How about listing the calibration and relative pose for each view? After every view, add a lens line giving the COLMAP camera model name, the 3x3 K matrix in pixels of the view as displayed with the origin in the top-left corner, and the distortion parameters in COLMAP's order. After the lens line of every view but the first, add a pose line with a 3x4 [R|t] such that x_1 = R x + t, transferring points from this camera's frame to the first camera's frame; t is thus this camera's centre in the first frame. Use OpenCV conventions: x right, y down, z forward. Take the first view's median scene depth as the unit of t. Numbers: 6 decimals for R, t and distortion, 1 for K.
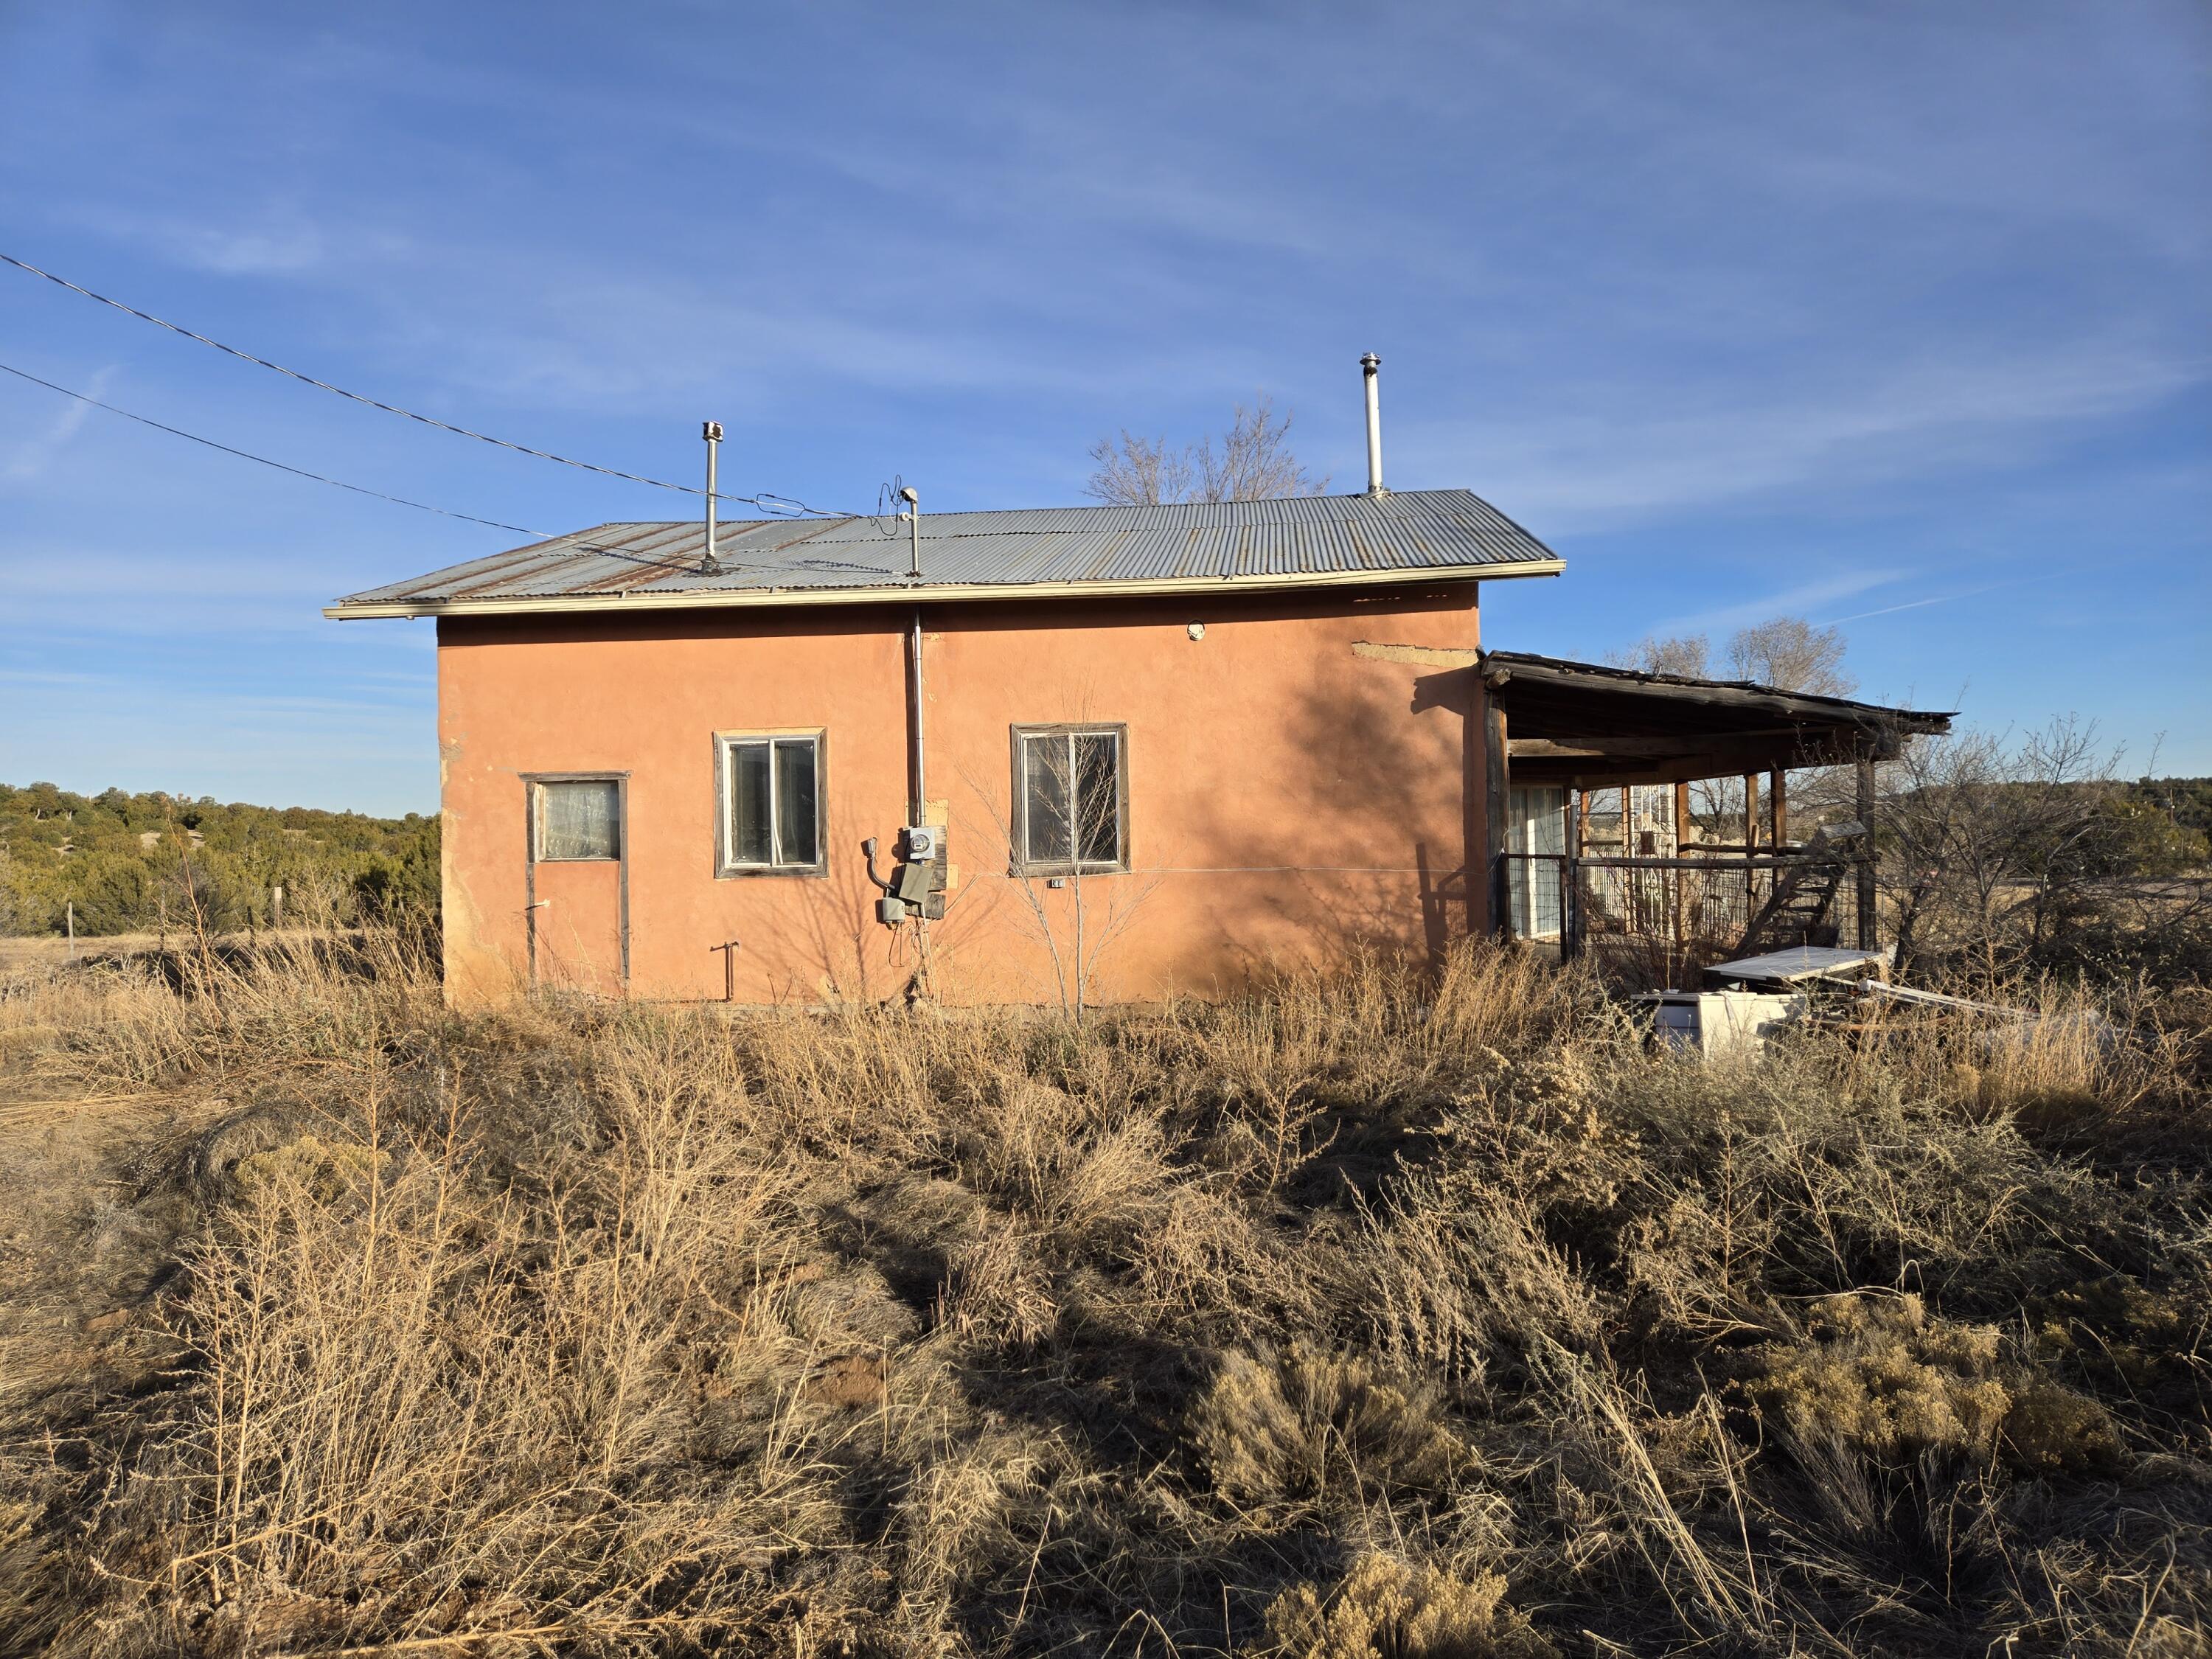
lens RADIAL K [[1548.6, 0, 1104.8], [0, 1548.6, 839.8], [0, 0, 1]] dist [0.032843, -0.000765]
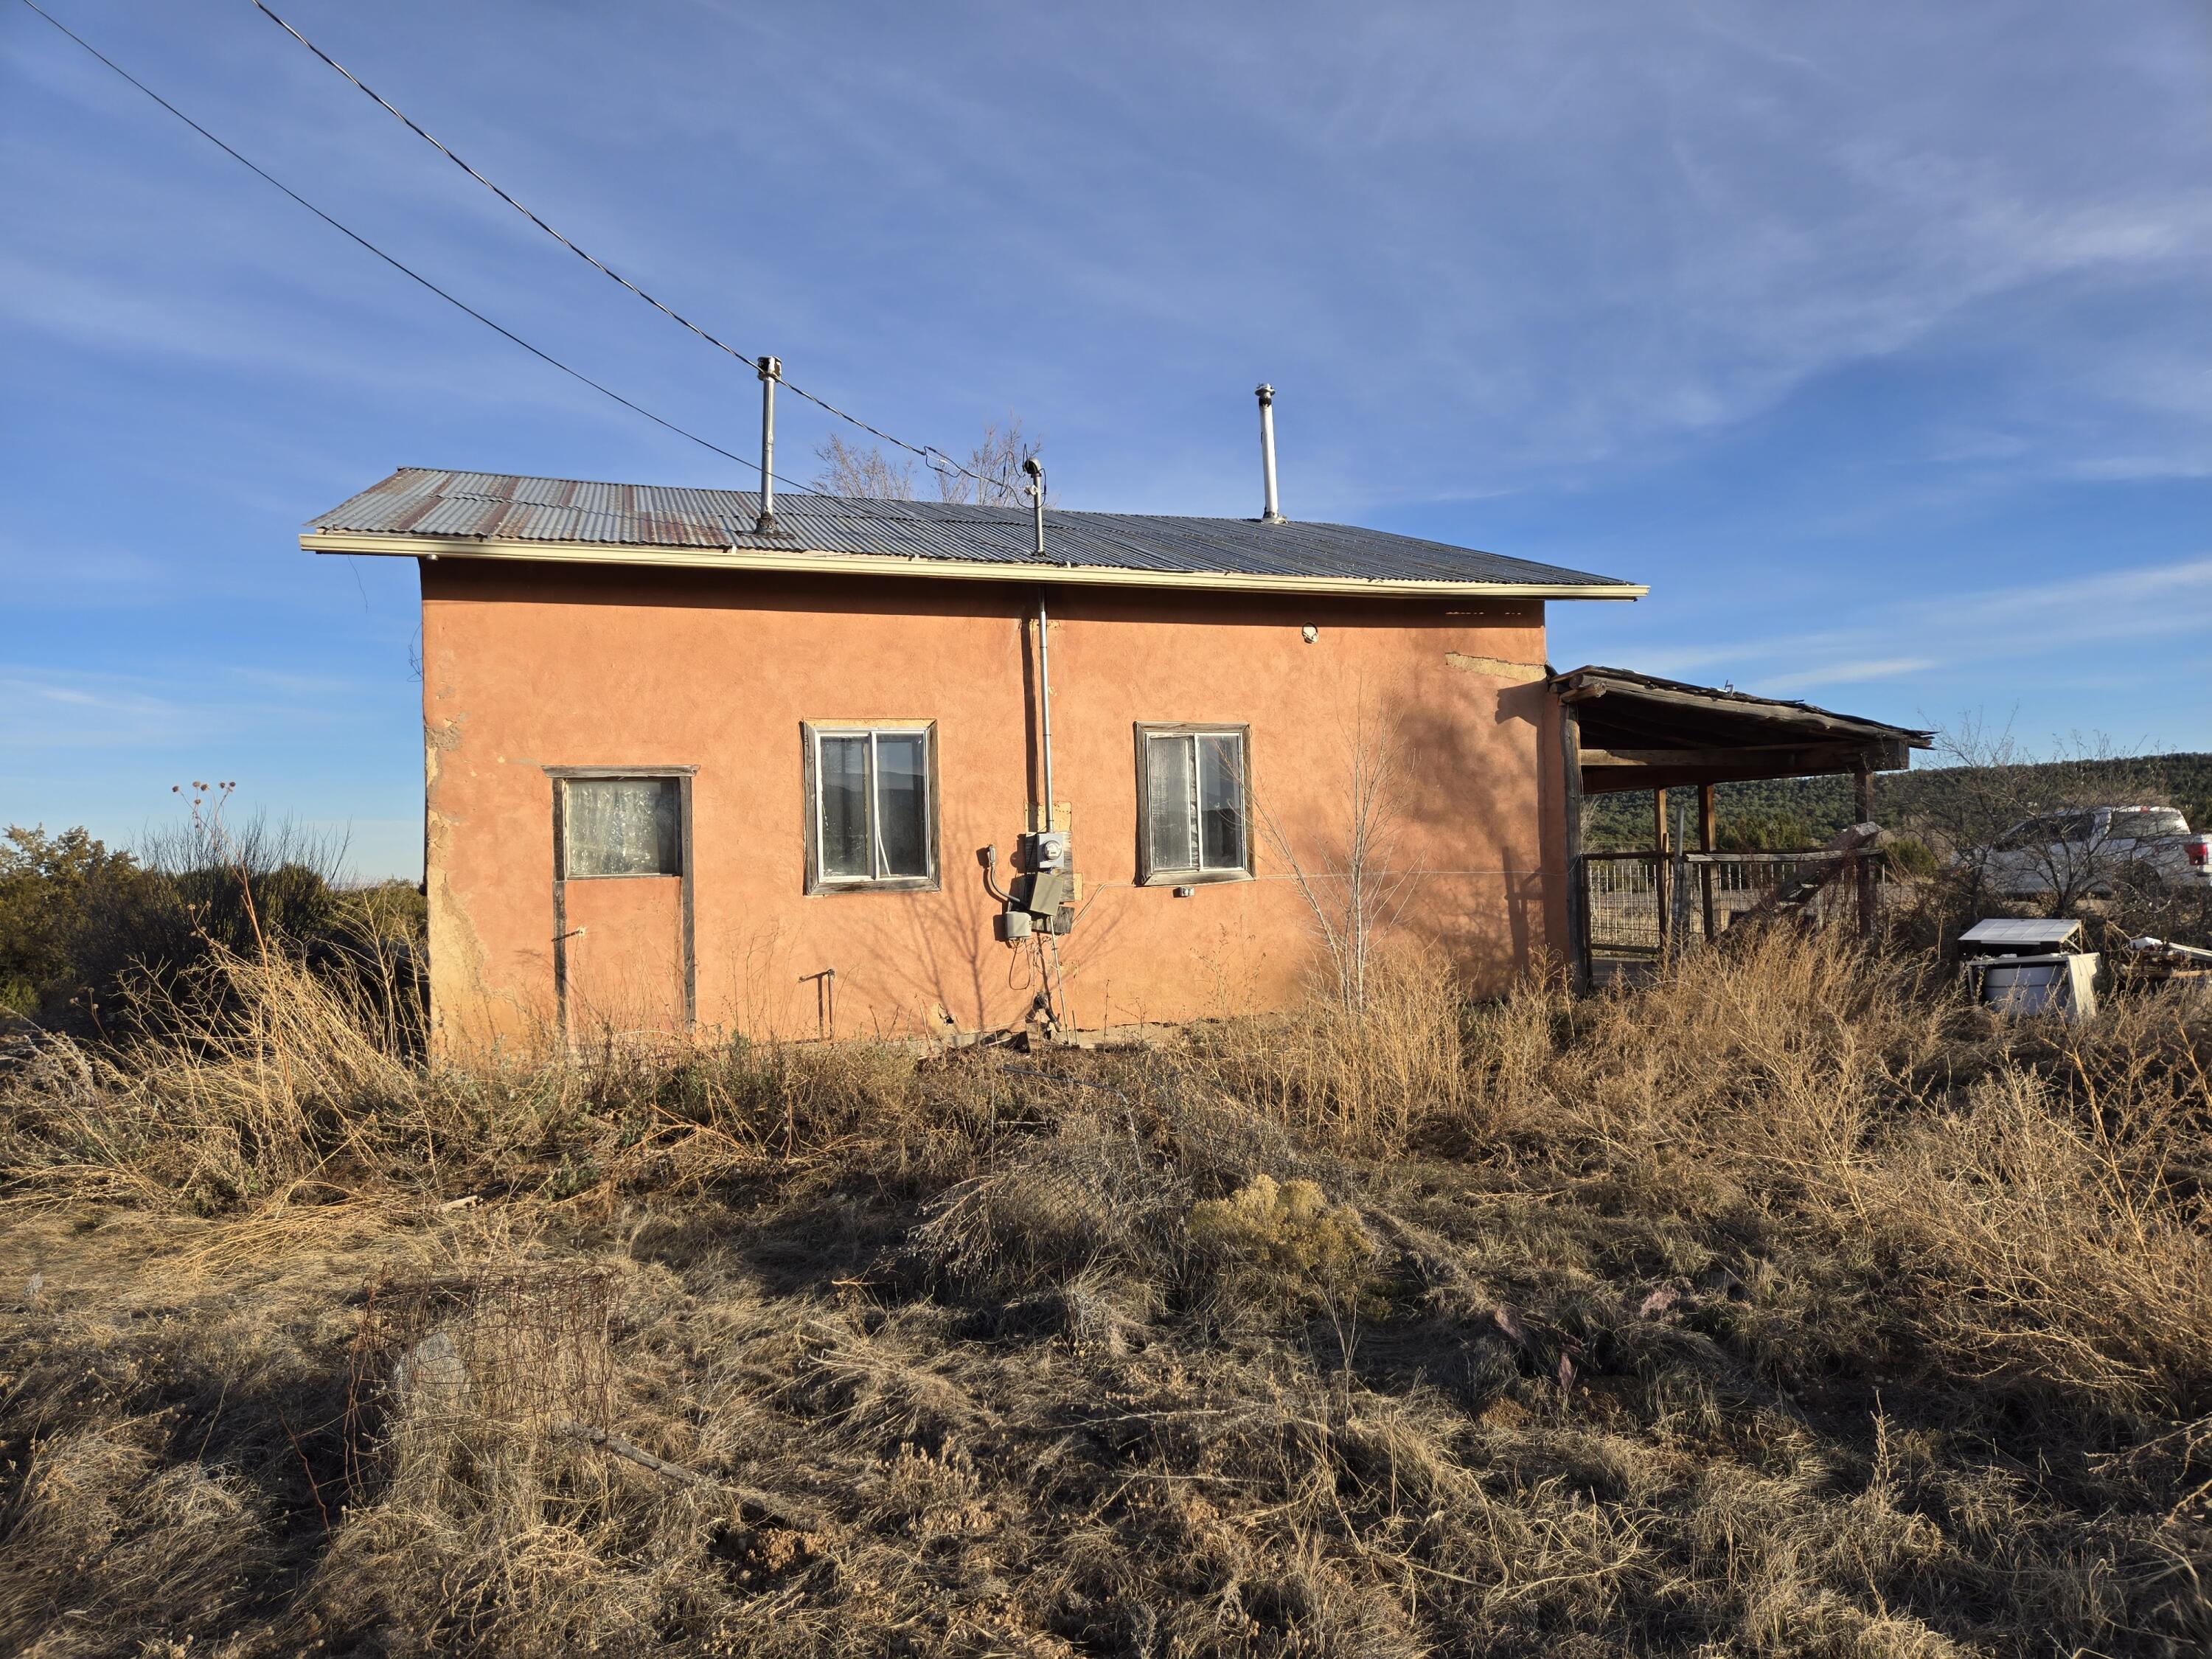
lens RADIAL K [[1481.4, 0, 1112.1], [0, 1481.4, 830.9], [0, 0, 1]] dist [0.058706, -0.026633]
pose [[0.899896, -0.000284, 0.436105, -0.463635], [0.014569, 0.999461, -0.029412, 0.016662], [-0.435862, 0.032821, 0.899415, 0.207274]]
